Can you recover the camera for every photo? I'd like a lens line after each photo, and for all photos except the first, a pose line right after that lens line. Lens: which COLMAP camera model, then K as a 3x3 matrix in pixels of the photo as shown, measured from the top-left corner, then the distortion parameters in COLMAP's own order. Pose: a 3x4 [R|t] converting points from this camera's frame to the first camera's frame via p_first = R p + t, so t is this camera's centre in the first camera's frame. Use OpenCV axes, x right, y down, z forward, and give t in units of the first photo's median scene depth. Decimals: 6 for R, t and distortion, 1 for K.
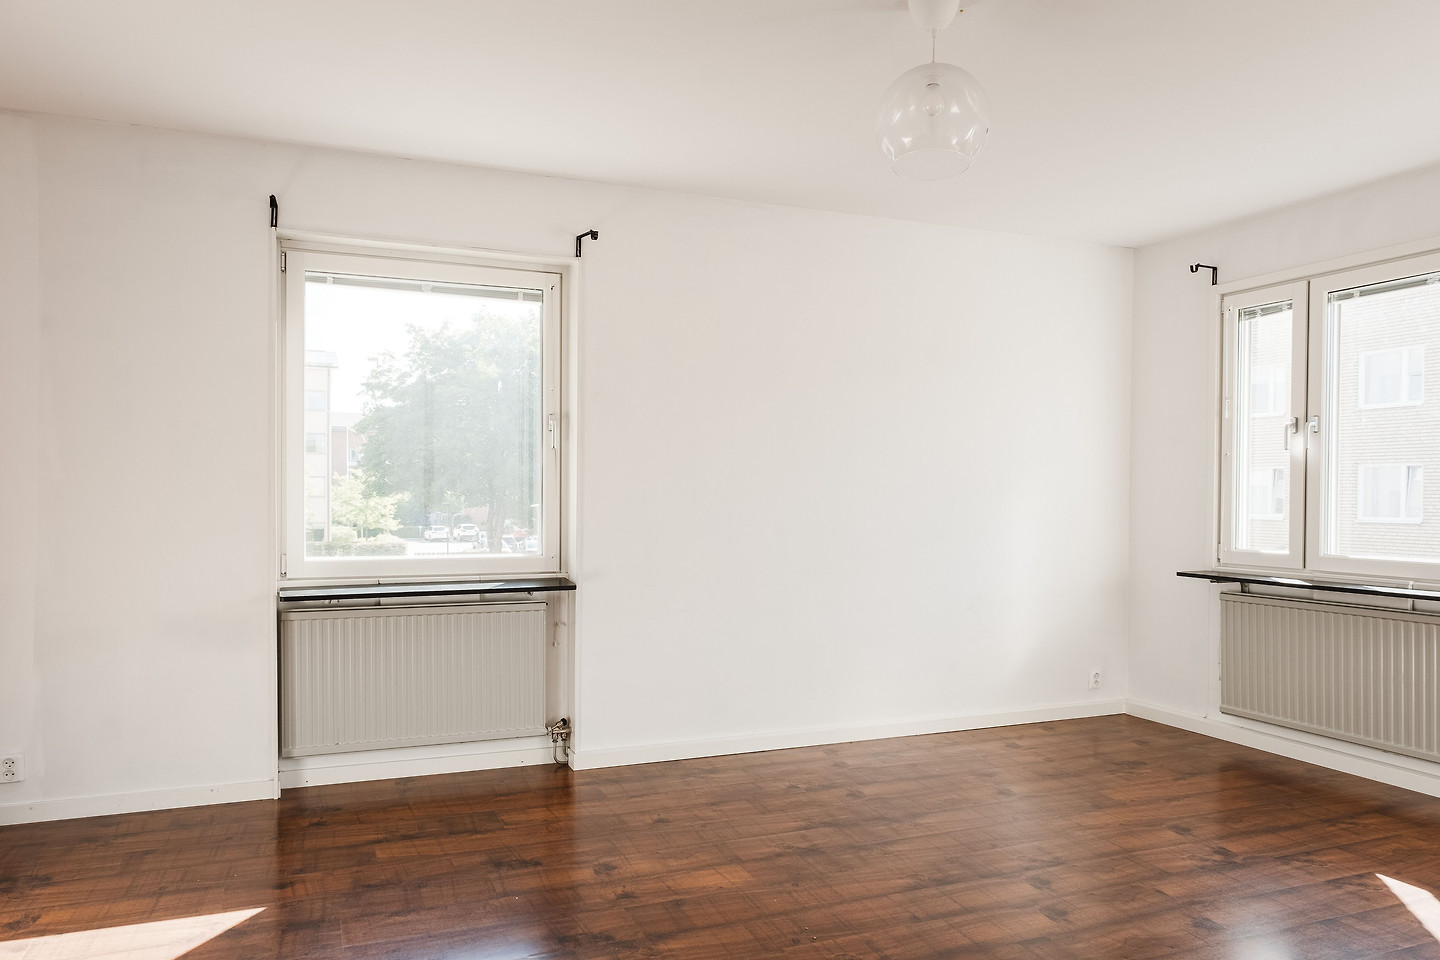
lens RADIAL K [[999.3, 0, 703.4], [0, 999.3, 481.6], [0, 0, 1]] dist [0.009369, 0.004770]
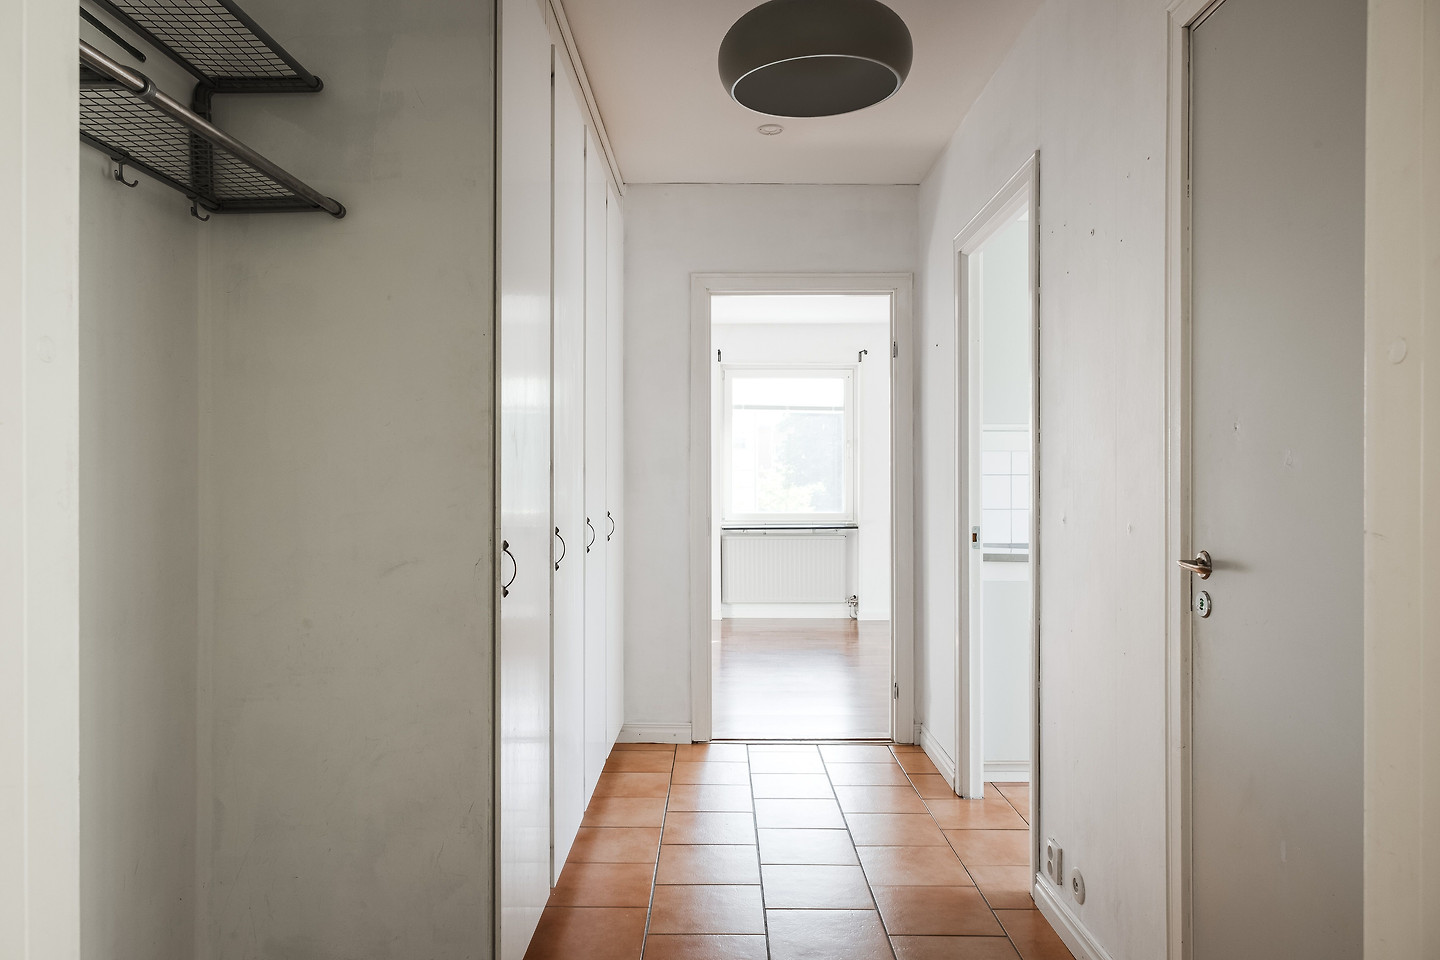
lens RADIAL K [[999.3, 0, 703.4], [0, 999.3, 481.6], [0, 0, 1]] dist [0.009369, 0.004770]
pose [[0.916110, 0.000886, -0.400926, 0.392335], [0.002452, 0.999966, 0.007813, -0.003777], [0.400919, -0.008140, 0.916077, -0.958939]]
